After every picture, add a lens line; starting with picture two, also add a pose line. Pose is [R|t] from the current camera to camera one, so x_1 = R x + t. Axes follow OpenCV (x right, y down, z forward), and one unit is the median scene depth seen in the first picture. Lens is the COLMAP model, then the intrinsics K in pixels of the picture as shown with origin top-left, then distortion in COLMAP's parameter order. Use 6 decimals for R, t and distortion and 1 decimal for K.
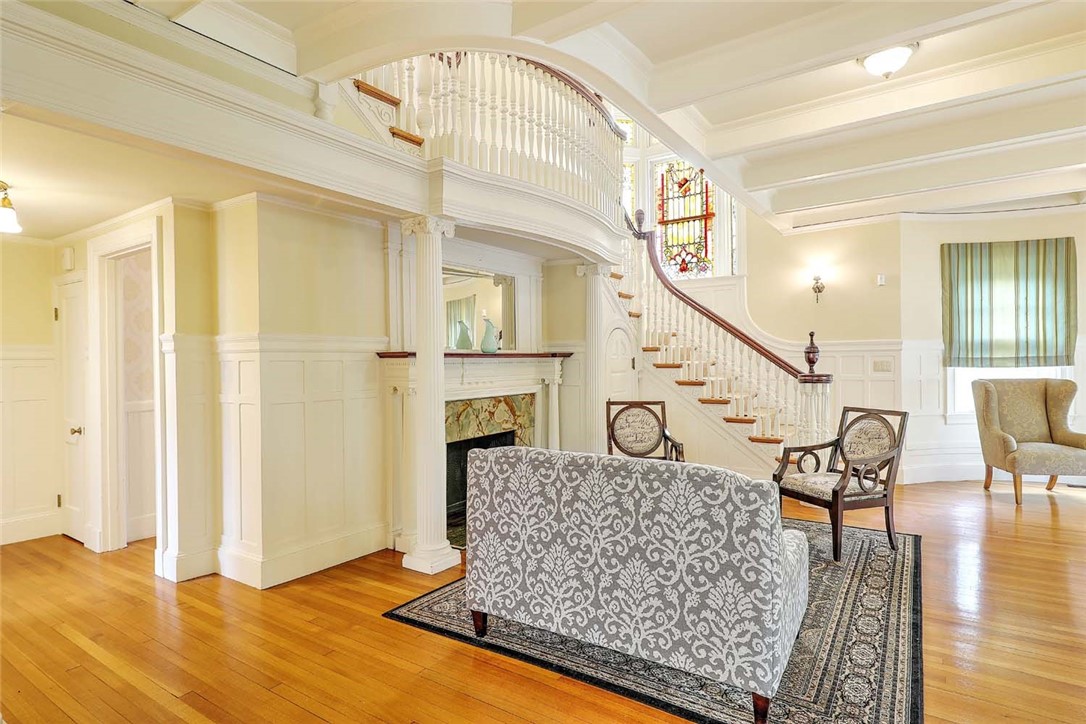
lens RADIAL K [[571.3, 0, 543.0], [0, 571.3, 362.0], [0, 0, 1]] dist [0.028635, 0.000125]
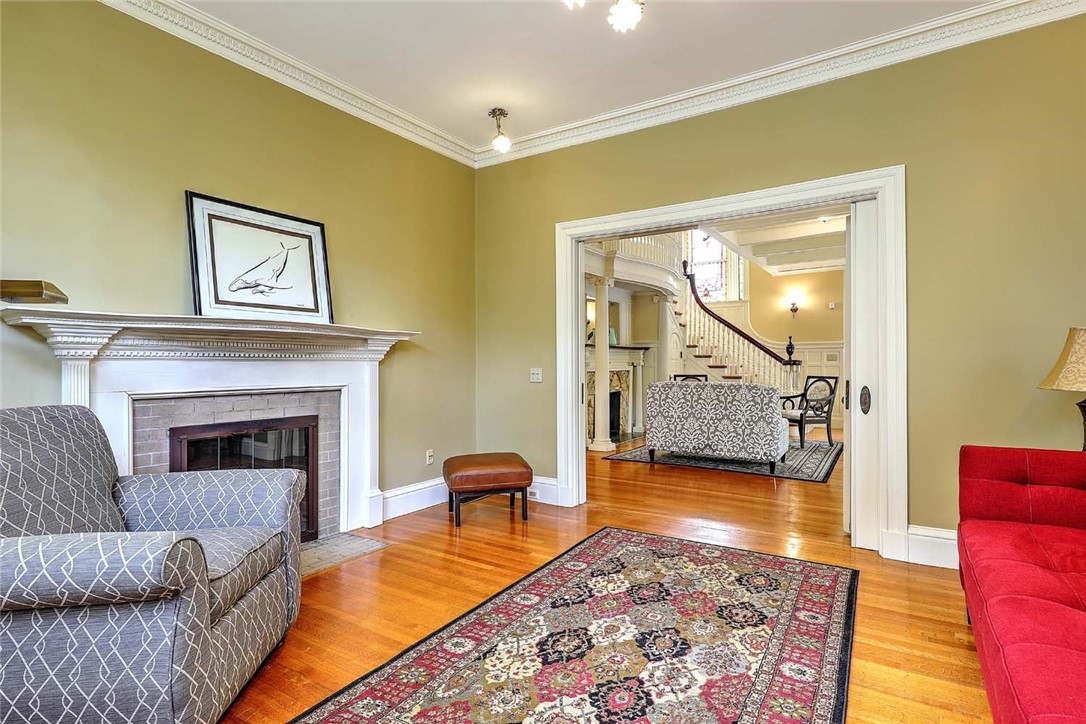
lens RADIAL K [[551.1, 0, 543.0], [0, 551.1, 362.0], [0, 0, 1]] dist [0.023067, -0.000271]
pose [[0.999767, 0.008205, 0.019973, -0.322831], [-0.008052, 0.999938, -0.007722, 0.046285], [-0.020036, 0.007559, 0.999771, -0.678650]]
